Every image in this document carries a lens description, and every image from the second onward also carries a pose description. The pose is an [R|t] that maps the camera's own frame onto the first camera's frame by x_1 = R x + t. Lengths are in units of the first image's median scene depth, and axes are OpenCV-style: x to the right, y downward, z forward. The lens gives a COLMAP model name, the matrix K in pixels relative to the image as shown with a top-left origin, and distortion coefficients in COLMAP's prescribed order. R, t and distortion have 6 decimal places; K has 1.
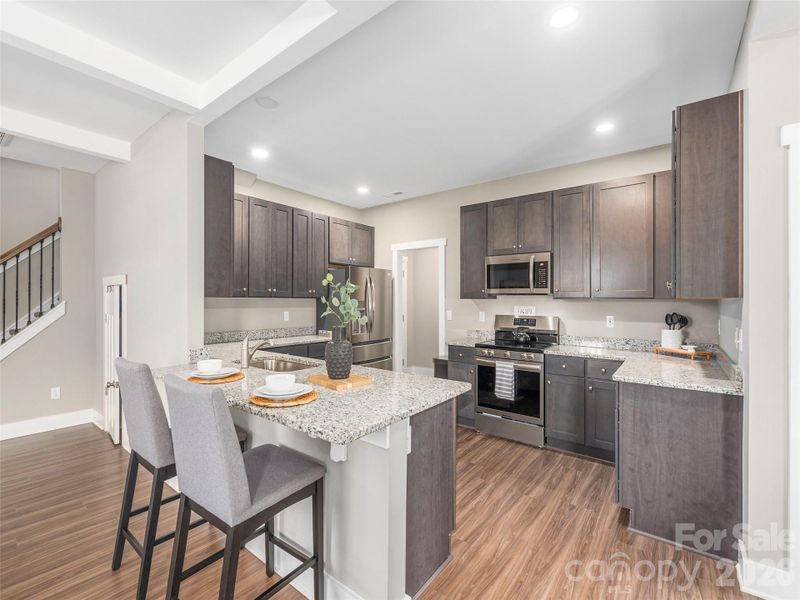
lens RADIAL K [[357.1, 0, 397.5], [0, 357.1, 298.6], [0, 0, 1]] dist [-0.000135, 0.000458]
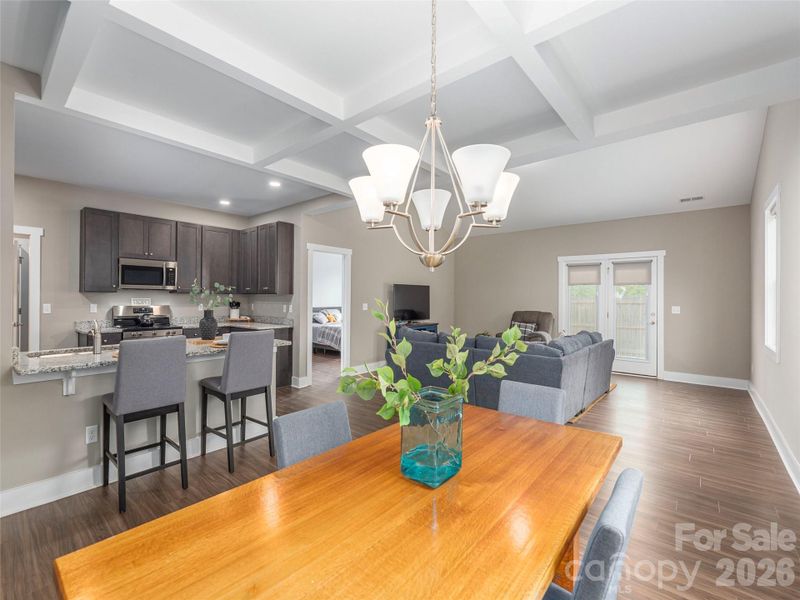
lens RADIAL K [[357.1, 0, 397.5], [0, 357.1, 298.6], [0, 0, 1]] dist [-0.000135, 0.000458]
pose [[0.044382, -0.008677, 0.998977, -1.009862], [-0.013803, 0.999861, 0.009298, -0.003578], [-0.998919, -0.014202, 0.044256, 0.003290]]
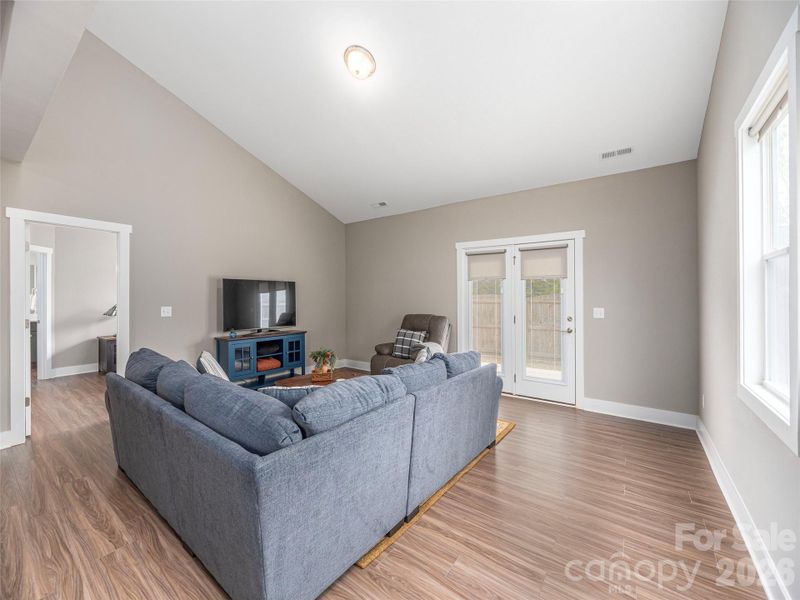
lens RADIAL K [[326.6, 0, 399.9], [0, 326.6, 297.0], [0, 0, 1]] dist [-0.000896, -0.000060]
pose [[-0.028052, -0.003733, 0.999599, -0.364352], [-0.008899, 0.999954, 0.003485, -0.003620], [-0.999567, -0.008798, -0.028084, -0.522020]]
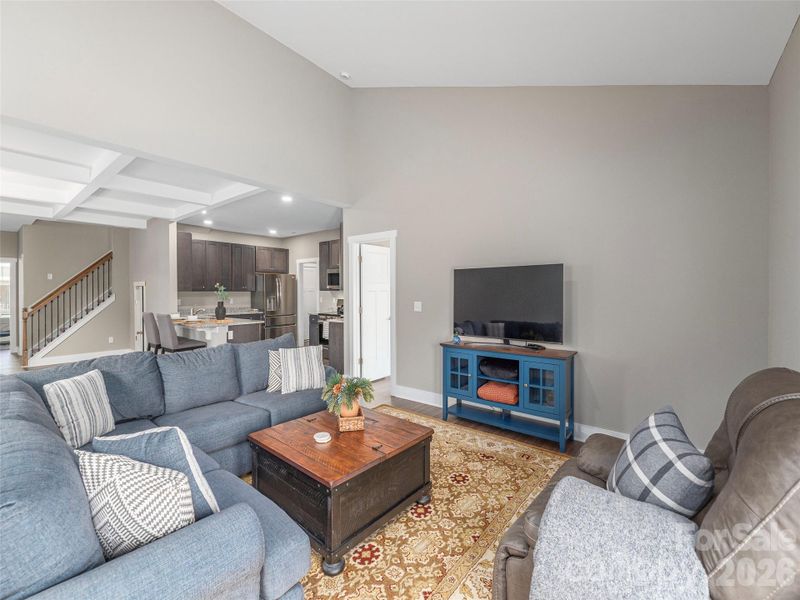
lens RADIAL K [[340.8, 0, 398.8], [0, 340.8, 290.7], [0, 0, 1]] dist [-0.000815, -0.000085]
pose [[0.999895, -0.009554, -0.010867, 0.720419], [0.009586, 0.999950, 0.002869, -0.001873], [0.010839, -0.002973, 0.999937, -0.944250]]
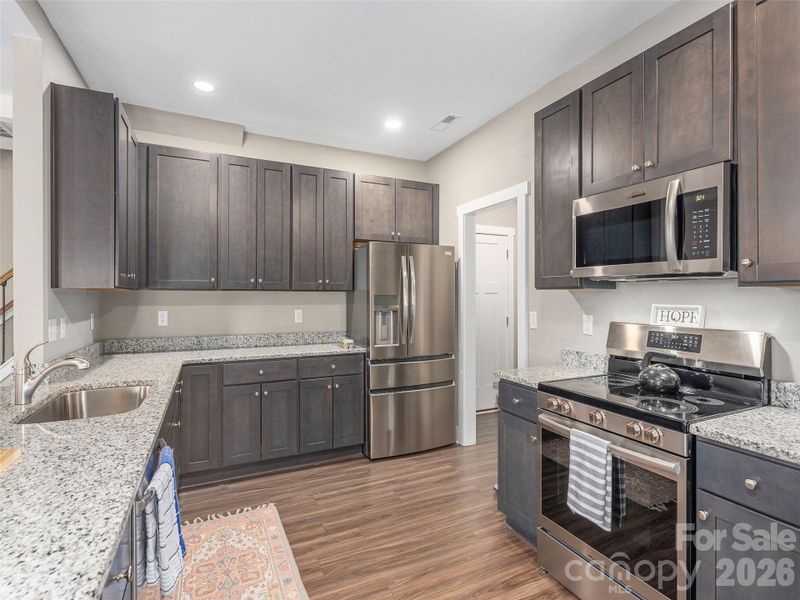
lens RADIAL K [[396.5, 0, 398.2], [0, 396.5, 295.8], [0, 0, 1]] dist [-0.002082, -0.000277]
pose [[0.891548, -0.003617, -0.452912, 0.302602], [0.005437, 0.999982, 0.002717, 0.007922], [0.452894, -0.004885, 0.891551, 0.460138]]
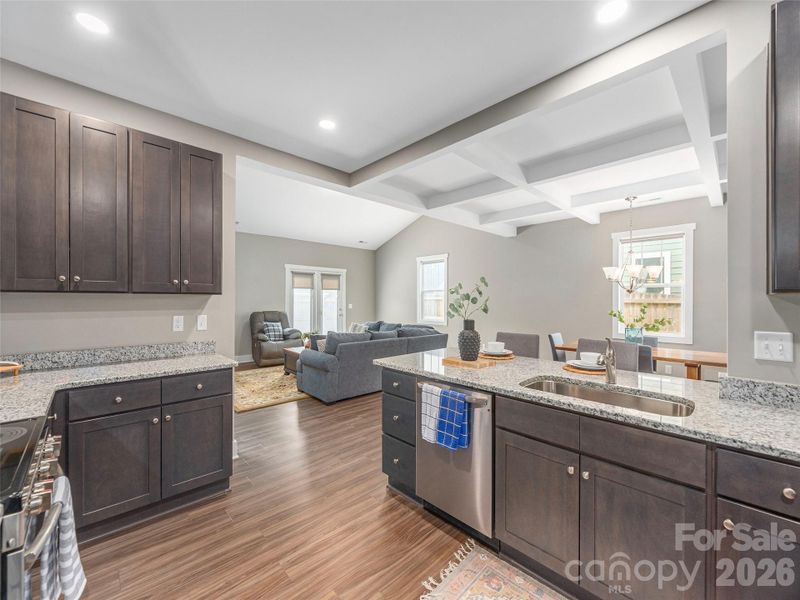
lens RADIAL K [[325.7, 0, 398.9], [0, 325.7, 301.6], [0, 0, 1]] dist [0.002178, 0.000199]
pose [[-0.989220, -0.010857, 0.146035, -0.036589], [-0.011027, 0.999939, -0.000353, 0.009626], [-0.146022, -0.001959, -0.989279, 1.198880]]
